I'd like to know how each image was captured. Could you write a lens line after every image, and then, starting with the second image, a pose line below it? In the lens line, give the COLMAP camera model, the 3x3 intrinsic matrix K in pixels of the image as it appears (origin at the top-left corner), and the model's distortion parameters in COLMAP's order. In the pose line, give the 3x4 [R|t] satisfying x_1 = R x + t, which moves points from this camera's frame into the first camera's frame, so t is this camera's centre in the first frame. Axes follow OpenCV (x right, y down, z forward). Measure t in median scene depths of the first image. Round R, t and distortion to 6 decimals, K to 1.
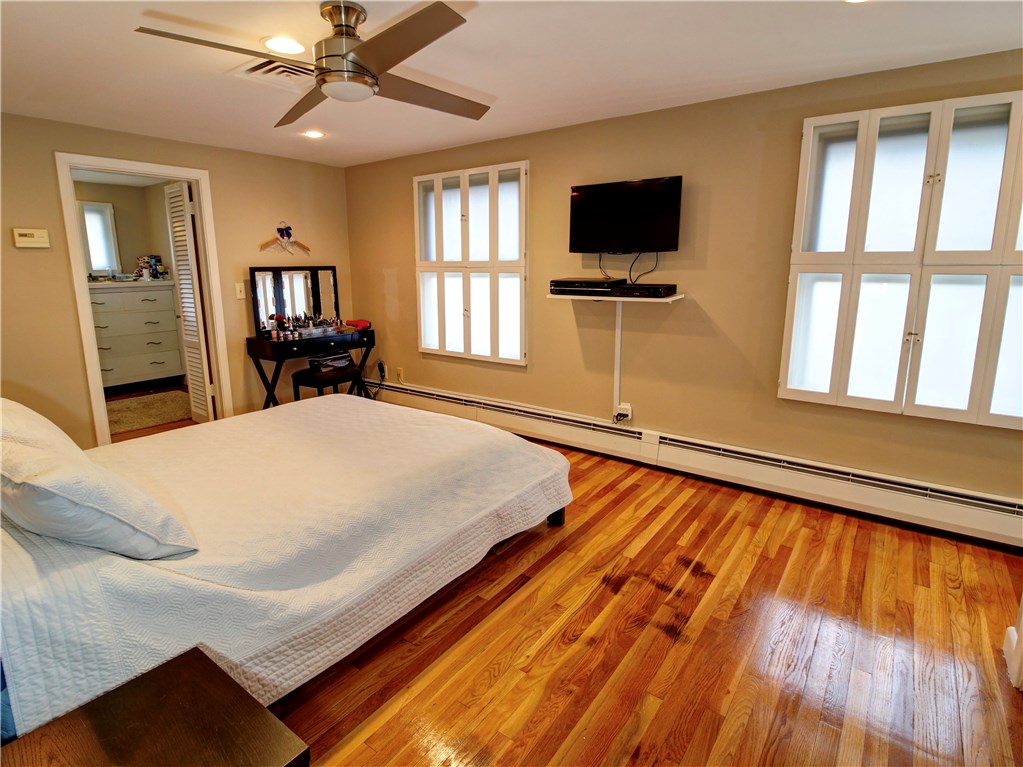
lens RADIAL K [[531.3, 0, 511.5], [0, 531.3, 383.5], [0, 0, 1]] dist [-0.040296, -0.000304]
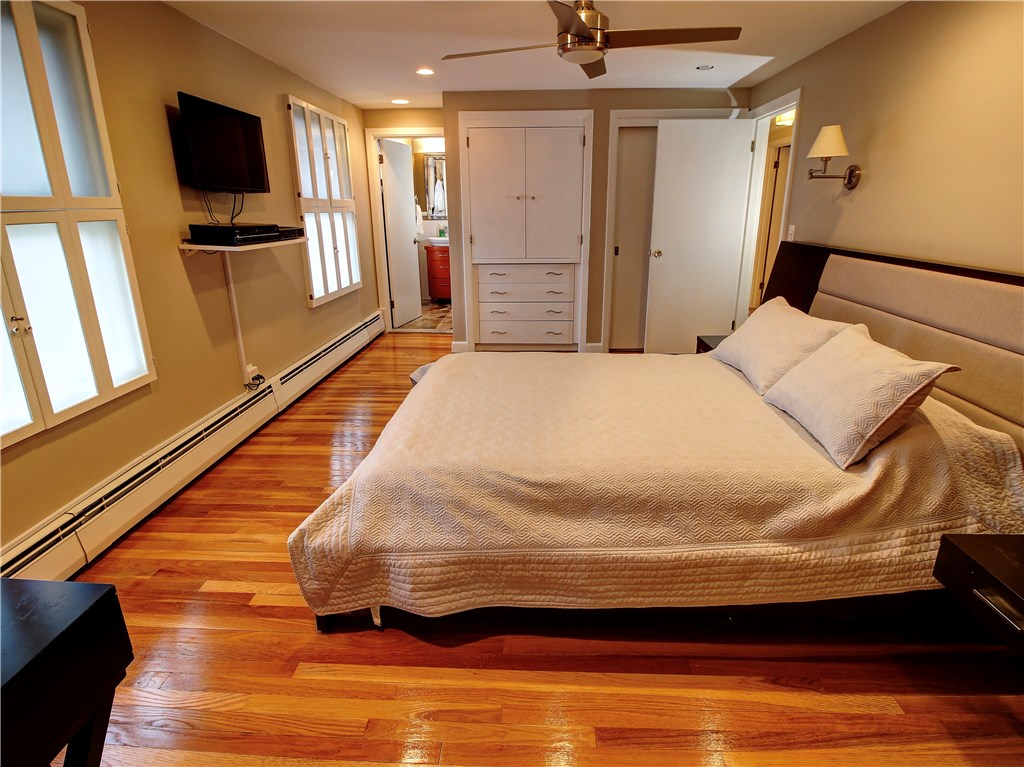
lens RADIAL K [[531.8, 0, 512.0], [0, 531.8, 383.5], [0, 0, 1]] dist [-0.040296, -0.000304]
pose [[-0.553845, -0.252973, 0.793259, -0.766663], [0.183919, 0.892023, 0.412879, -0.227425], [-0.812052, 0.374567, -0.447516, 1.084767]]
